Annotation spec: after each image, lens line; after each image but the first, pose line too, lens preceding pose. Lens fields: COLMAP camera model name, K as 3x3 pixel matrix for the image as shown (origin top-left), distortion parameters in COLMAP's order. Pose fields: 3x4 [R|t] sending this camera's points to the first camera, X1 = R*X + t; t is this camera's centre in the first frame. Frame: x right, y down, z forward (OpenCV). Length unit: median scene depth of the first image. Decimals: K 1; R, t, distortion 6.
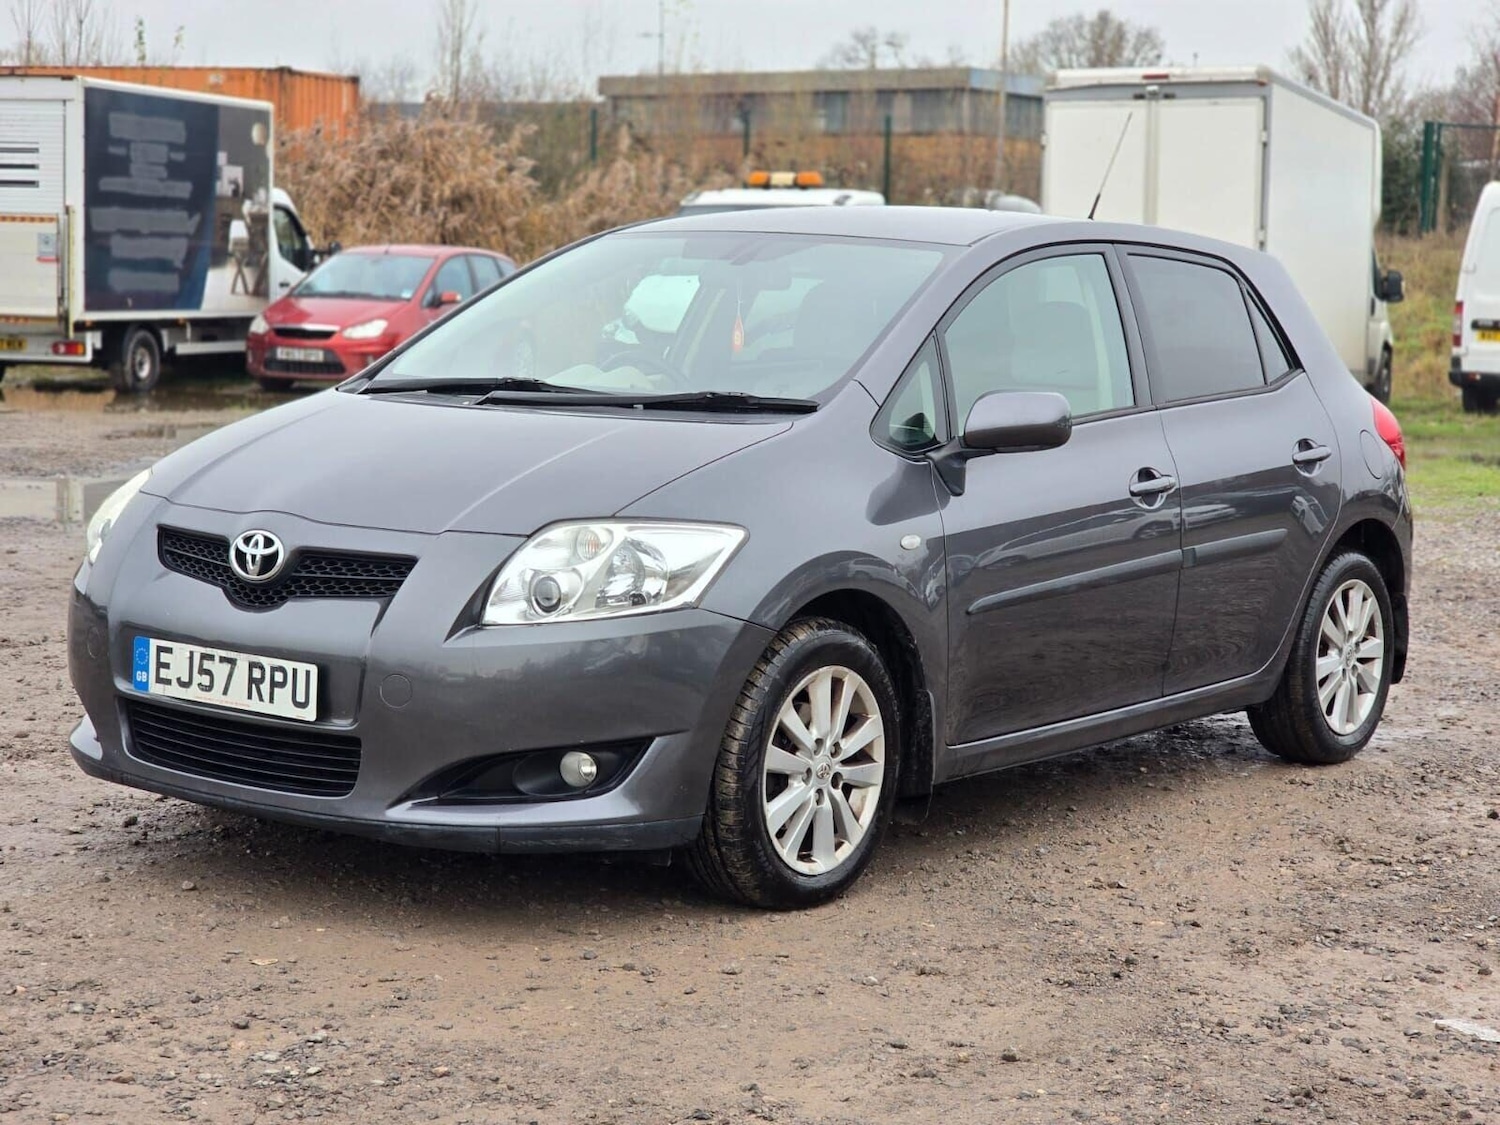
lens RADIAL K [[2852.7, 0, 750.0], [0, 2852.7, 562.5], [0, 0, 1]] dist [0.037391, 0.098796]
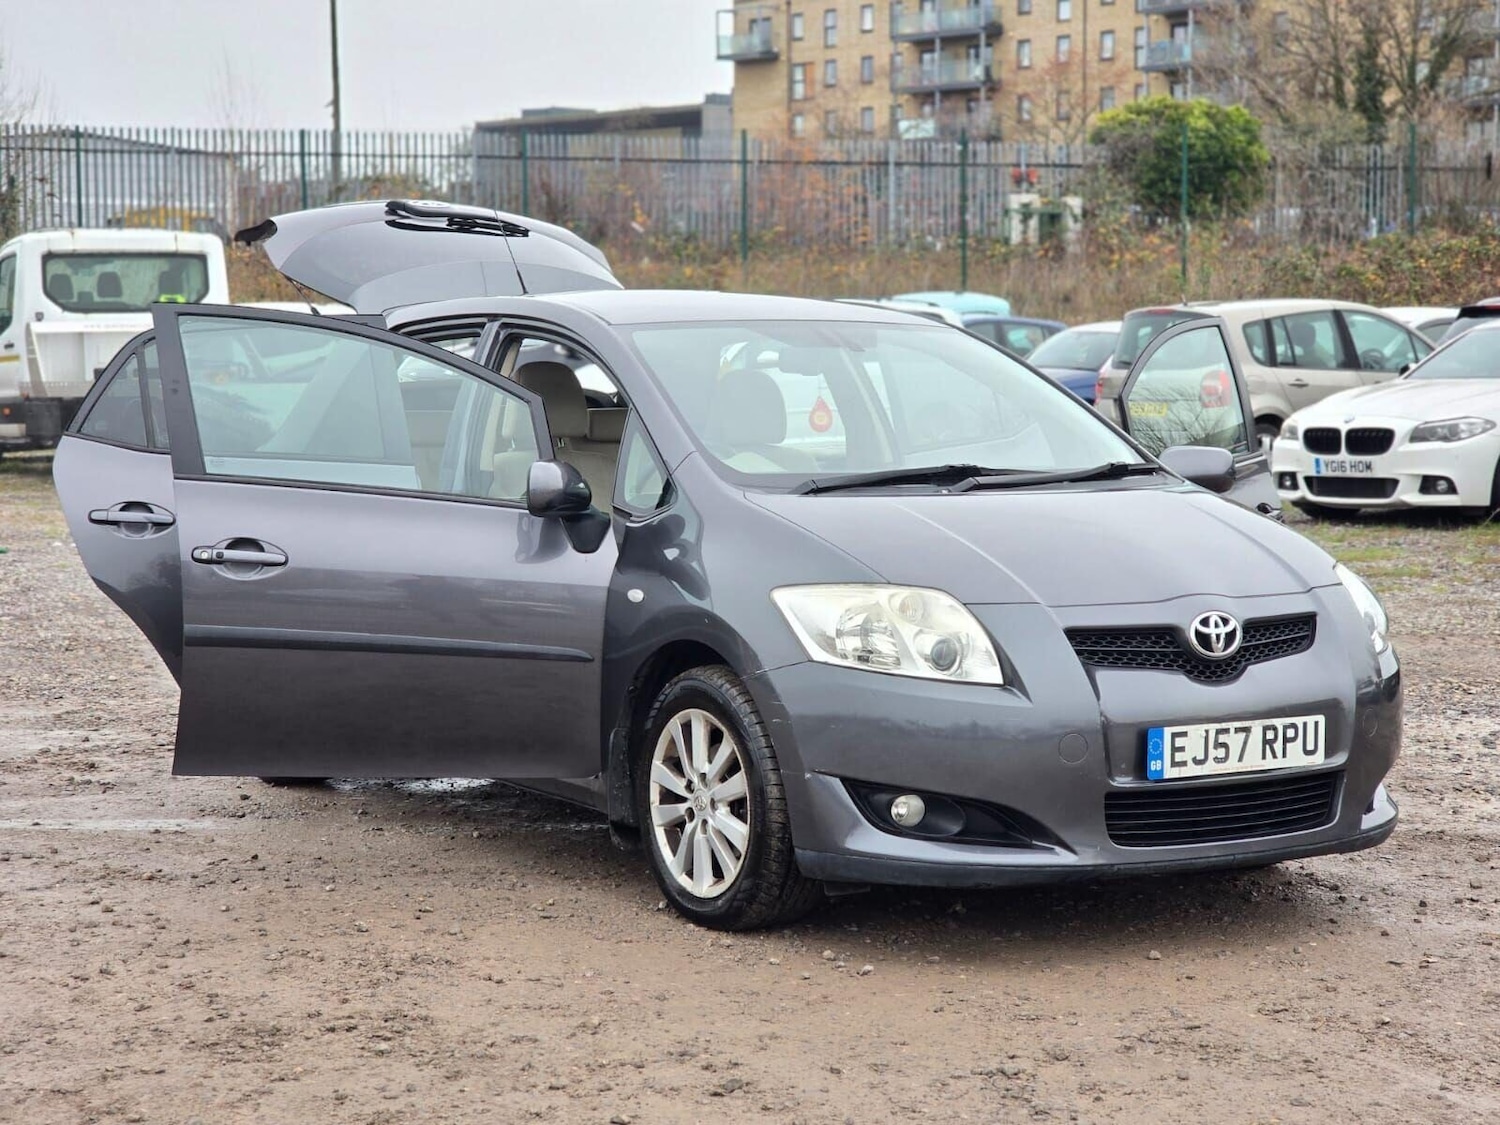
lens RADIAL K [[2910.5, 0, 756.1], [0, 2910.5, 592.6], [0, 0, 1]] dist [0.012272, 0.316878]
pose [[0.359139, -0.115177, 0.926150, -1.266536], [0.104729, 0.991061, 0.082638, -0.129210], [-0.927389, 0.067316, 0.367991, 0.740149]]
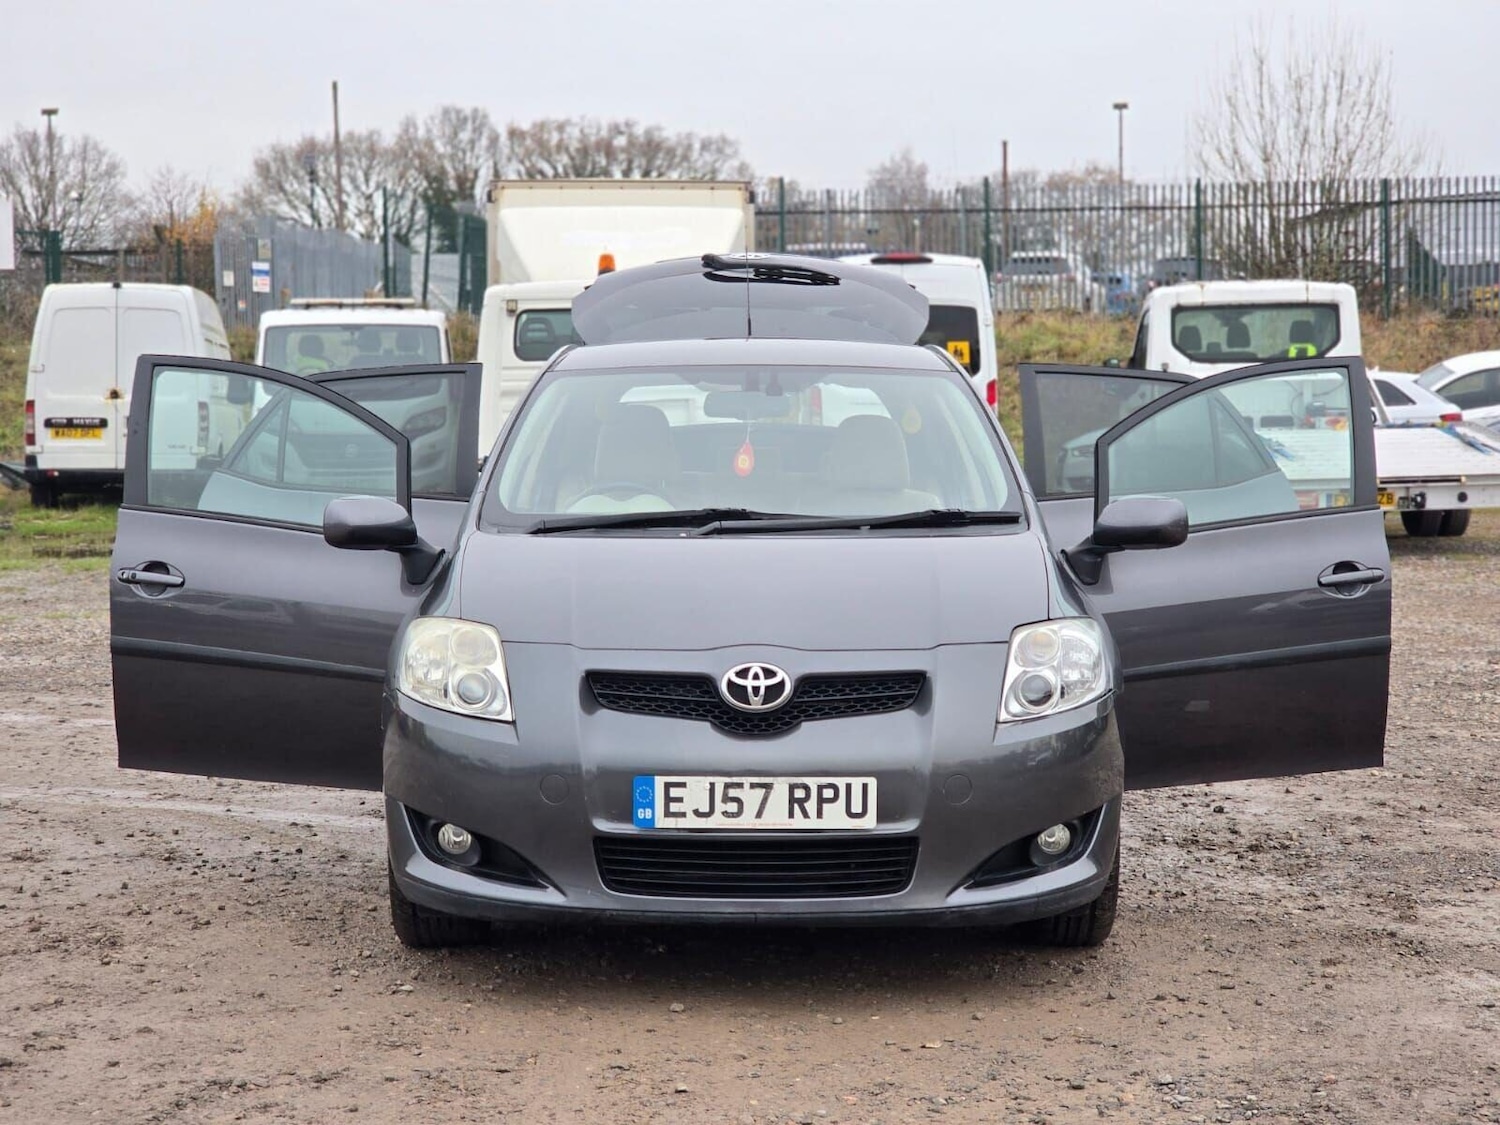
lens RADIAL K [[2952.0, 0, 758.3], [0, 2952.0, 542.5], [0, 0, 1]] dist [-0.923895, 9.583998]
pose [[0.802602, -0.069719, 0.592426, -0.811363], [0.092239, 0.995707, -0.007784, -0.046978], [-0.589340, 0.060892, 0.805587, 0.108048]]
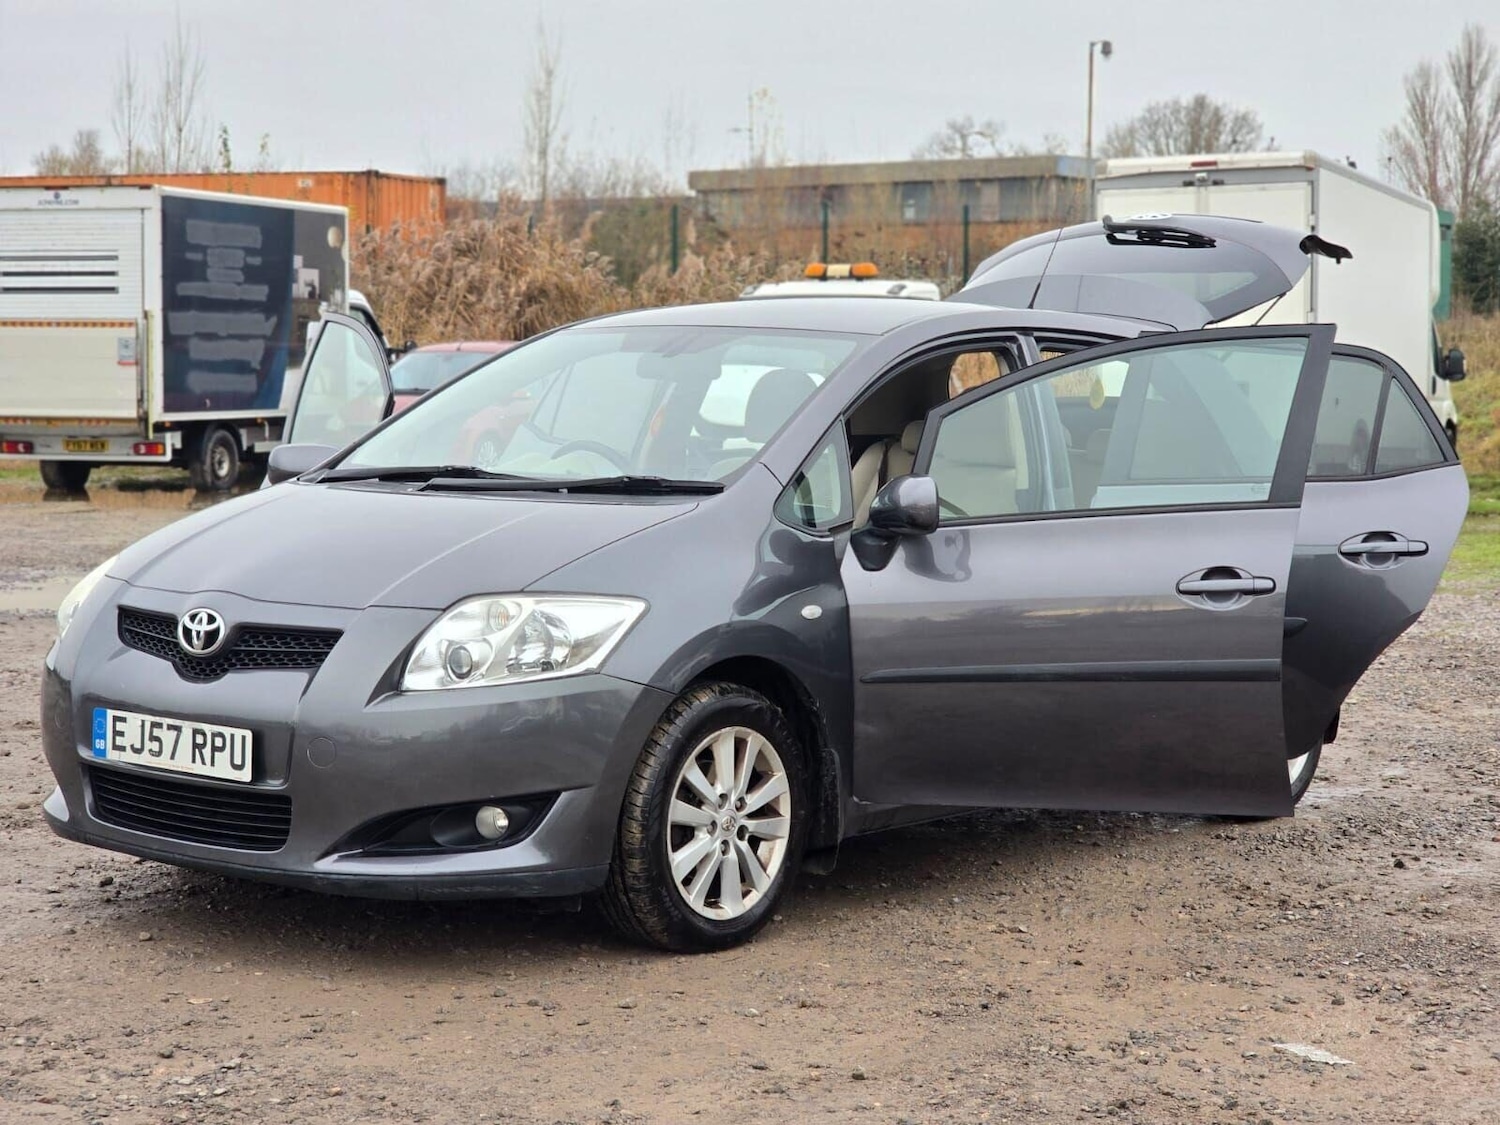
lens RADIAL K [[2852.7, 0, 750.0], [0, 2852.7, 562.5], [0, 0, 1]] dist [0.037391, 0.098796]
pose [[0.999185, -0.015511, -0.037265, 0.077546], [0.014331, 0.999394, -0.031720, 0.008734], [0.037735, 0.031160, 0.998802, -0.084702]]
